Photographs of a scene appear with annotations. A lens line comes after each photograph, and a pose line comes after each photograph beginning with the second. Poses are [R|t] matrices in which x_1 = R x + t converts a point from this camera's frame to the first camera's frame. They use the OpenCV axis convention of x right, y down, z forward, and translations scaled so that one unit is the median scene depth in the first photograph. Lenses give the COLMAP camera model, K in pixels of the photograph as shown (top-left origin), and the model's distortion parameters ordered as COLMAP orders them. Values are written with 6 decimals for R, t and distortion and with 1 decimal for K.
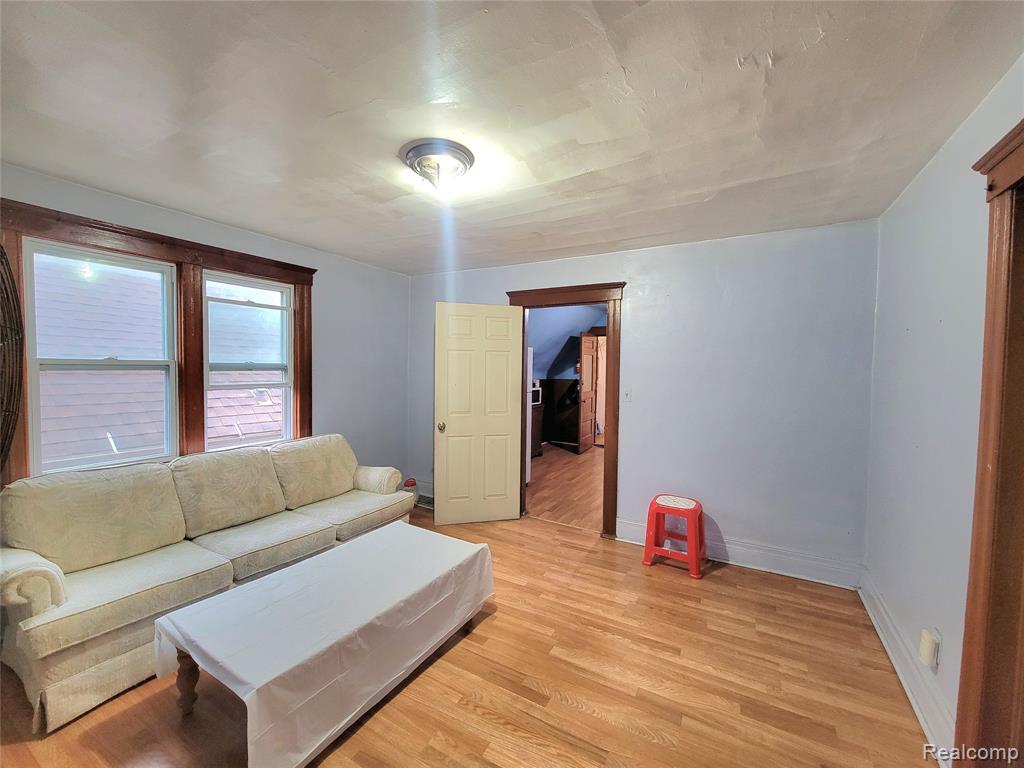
lens RADIAL K [[417.0, 0, 508.0], [0, 417.0, 384.4], [0, 0, 1]] dist [0.004074, -0.000414]
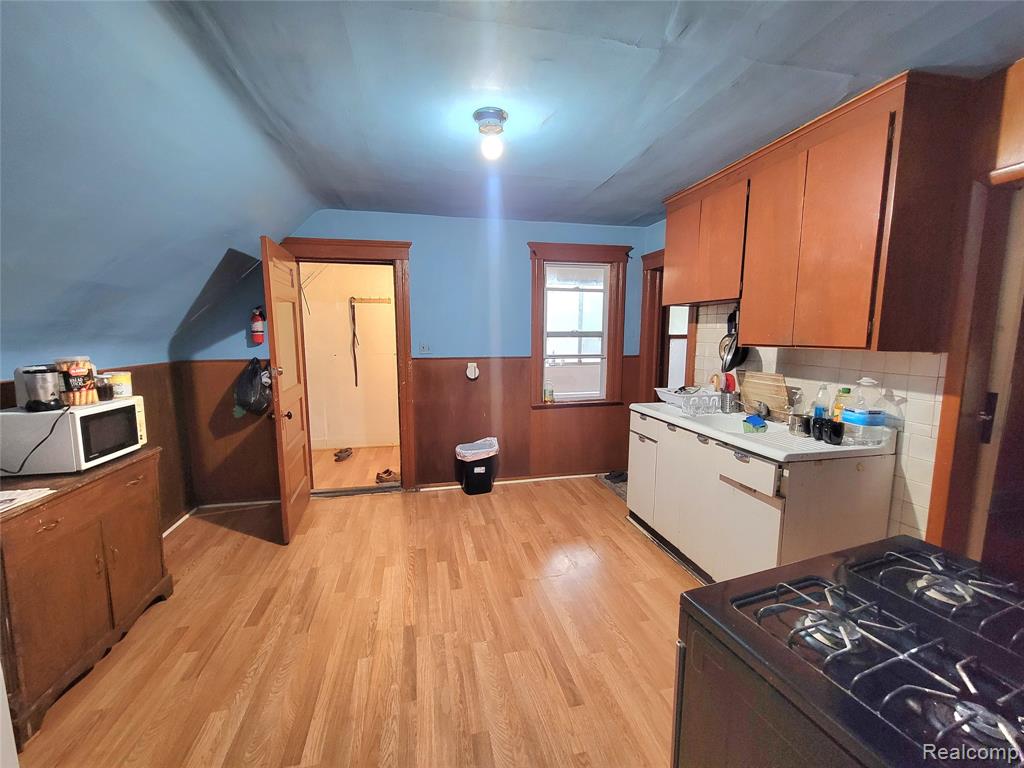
lens RADIAL K [[417.0, 0, 509.9], [0, 417.0, 388.8], [0, 0, 1]] dist [0.004074, -0.000414]
pose [[0.736795, -0.100353, 0.668627, 0.072981], [0.032707, 0.993056, 0.113005, -0.024305], [-0.675324, -0.061393, 0.734961, 0.563360]]
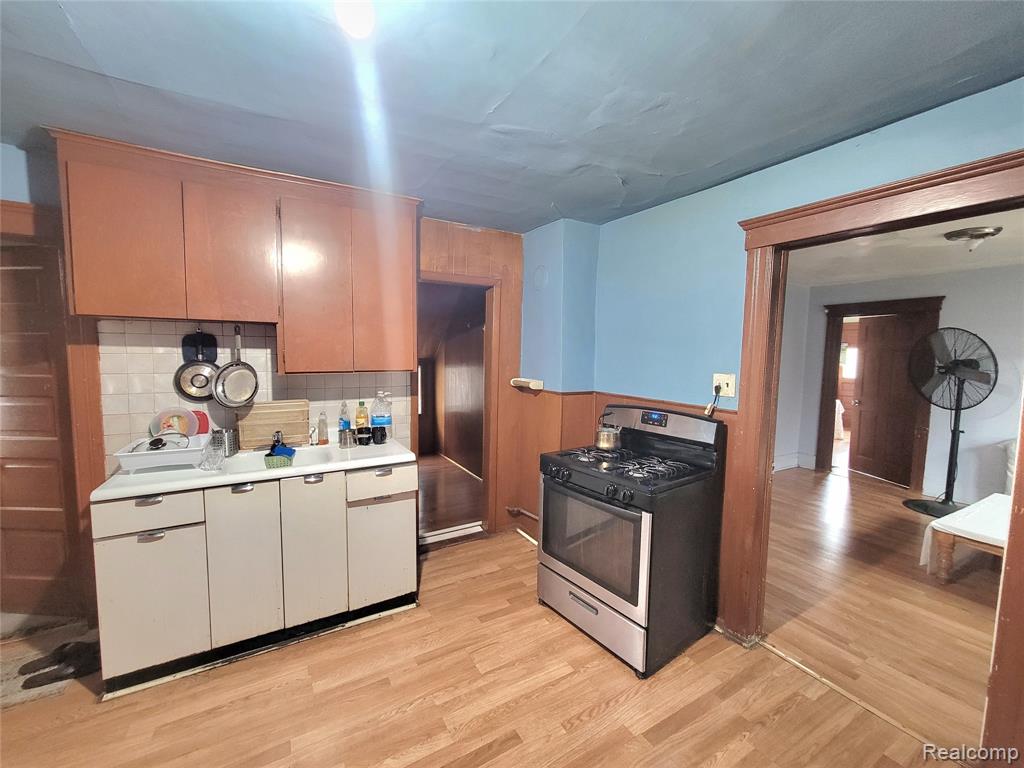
lens RADIAL K [[417.0, 0, 510.8], [0, 417.0, 390.7], [0, 0, 1]] dist [0.004074, -0.000414]
pose [[-0.862459, -0.056536, 0.502959, 0.129020], [0.007137, 0.992284, 0.123778, -0.038312], [-0.506076, 0.110343, -0.855401, 0.841466]]
